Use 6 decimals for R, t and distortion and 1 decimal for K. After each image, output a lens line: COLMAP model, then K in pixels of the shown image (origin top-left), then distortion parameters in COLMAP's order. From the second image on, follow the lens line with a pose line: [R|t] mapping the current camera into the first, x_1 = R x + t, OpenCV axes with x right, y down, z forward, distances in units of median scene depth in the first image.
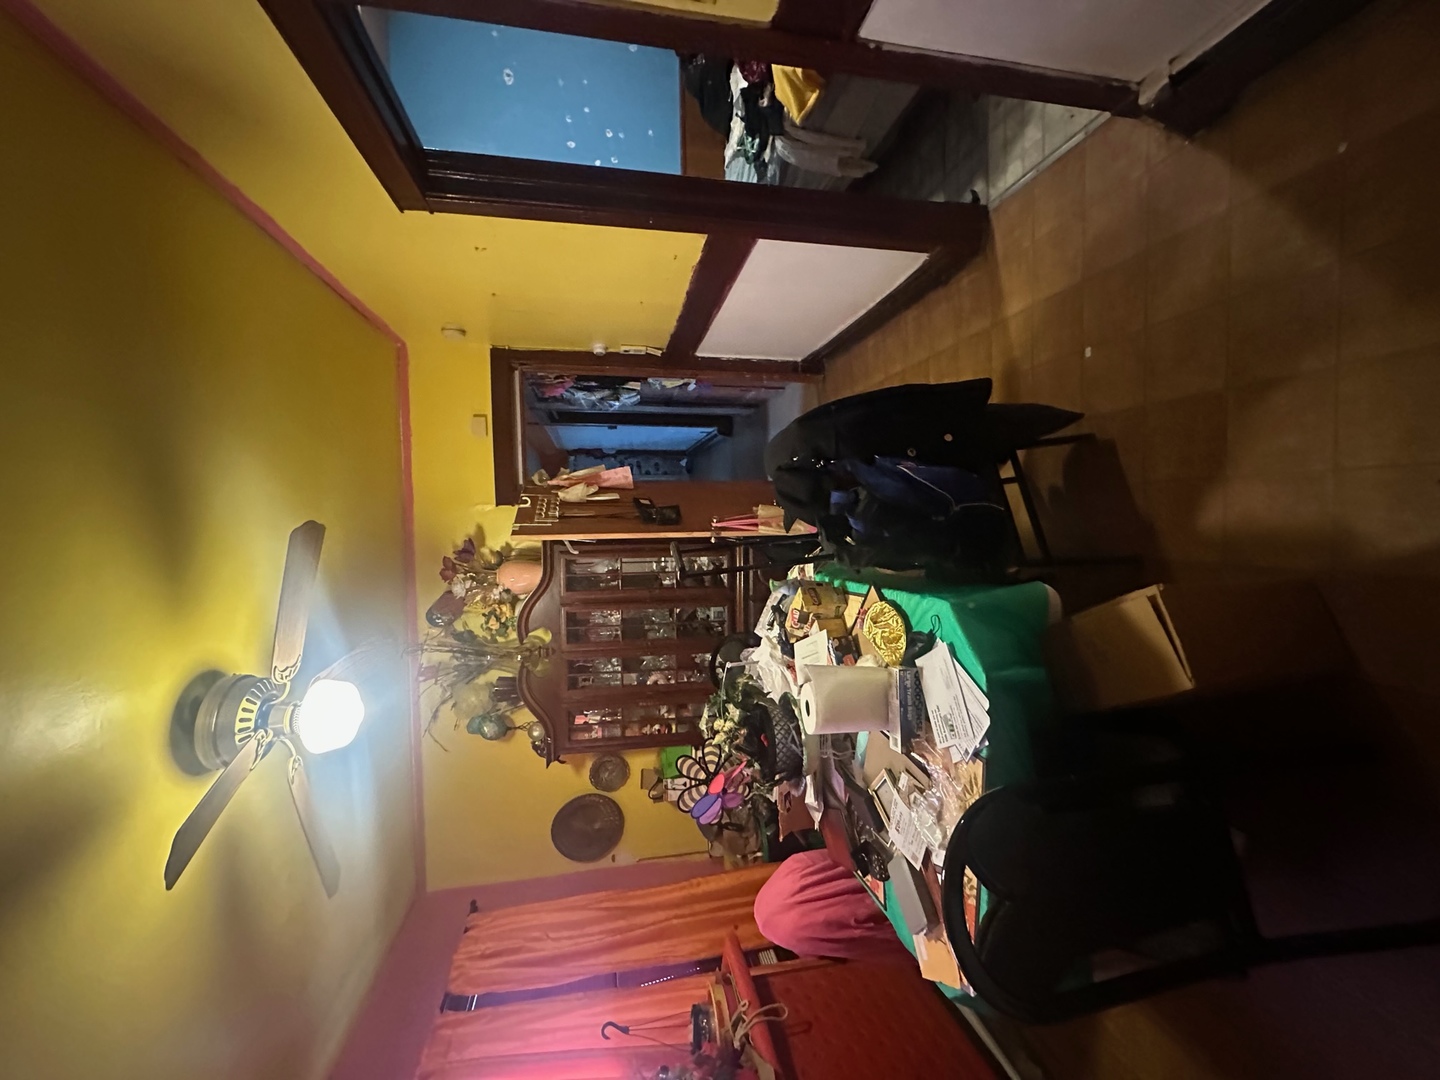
lens RADIAL K [[576.5, 0, 720.0], [0, 576.5, 540.0], [0, 0, 1]] dist [-0.002282, -0.000040]
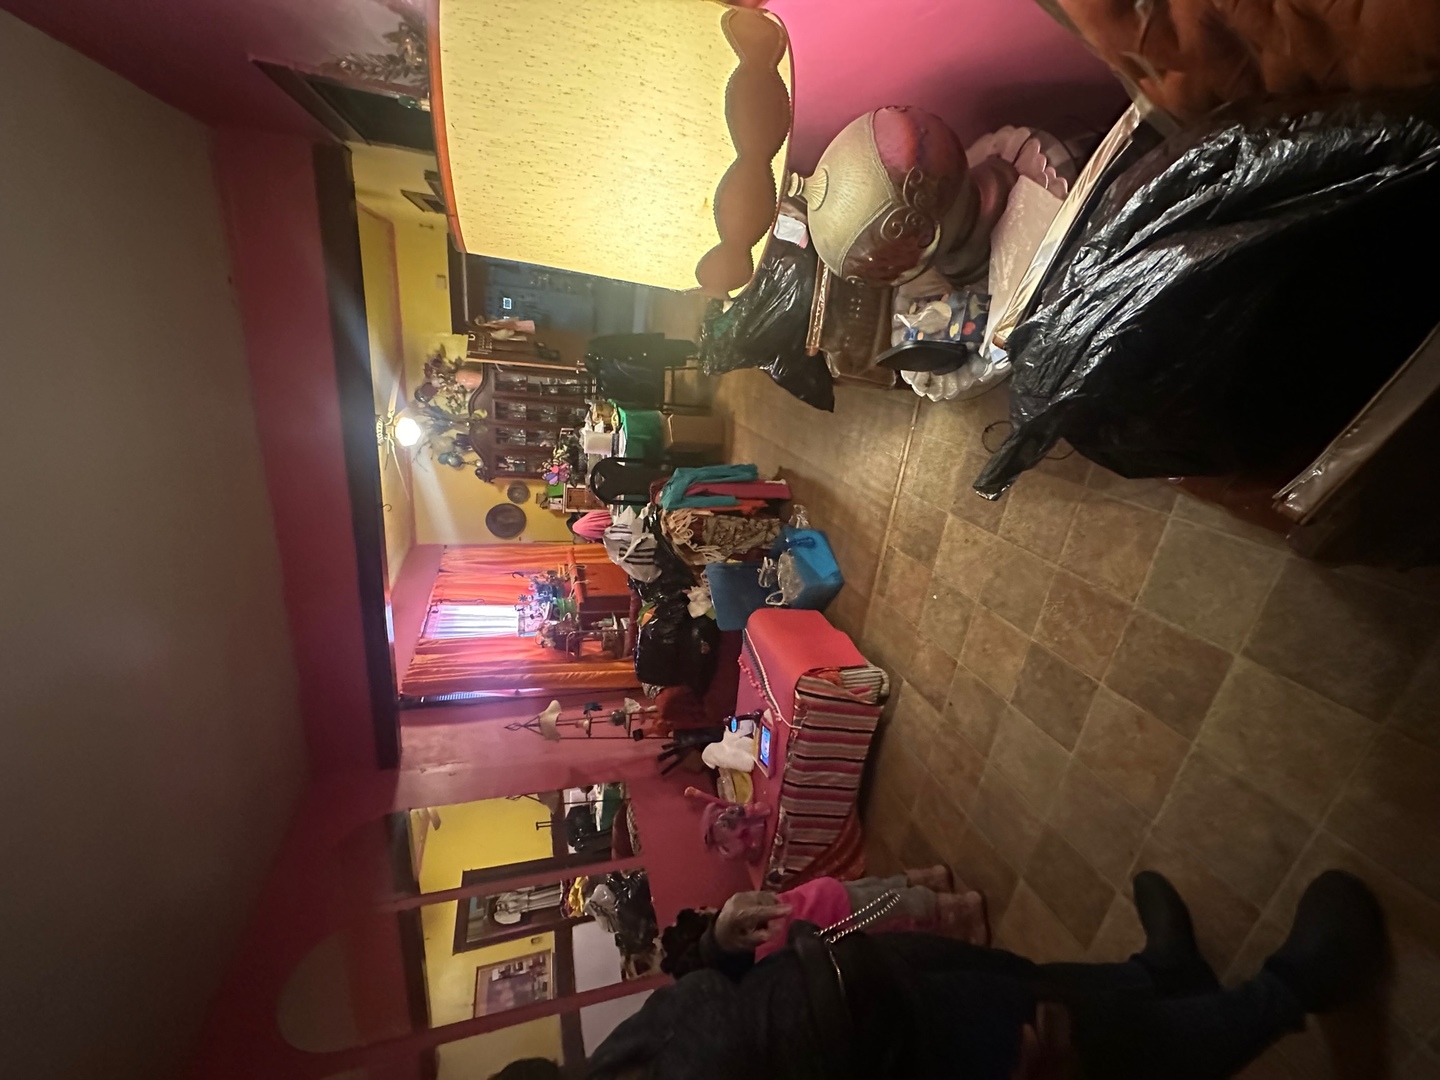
lens RADIAL K [[576.5, 0, 720.0], [0, 576.5, 540.0], [0, 0, 1]] dist [-0.002282, -0.000040]
pose [[0.986021, 0.081909, 0.145100, 0.205628], [-0.123335, 0.944314, 0.305056, -0.105734], [-0.112033, -0.318687, 0.941216, -0.932757]]
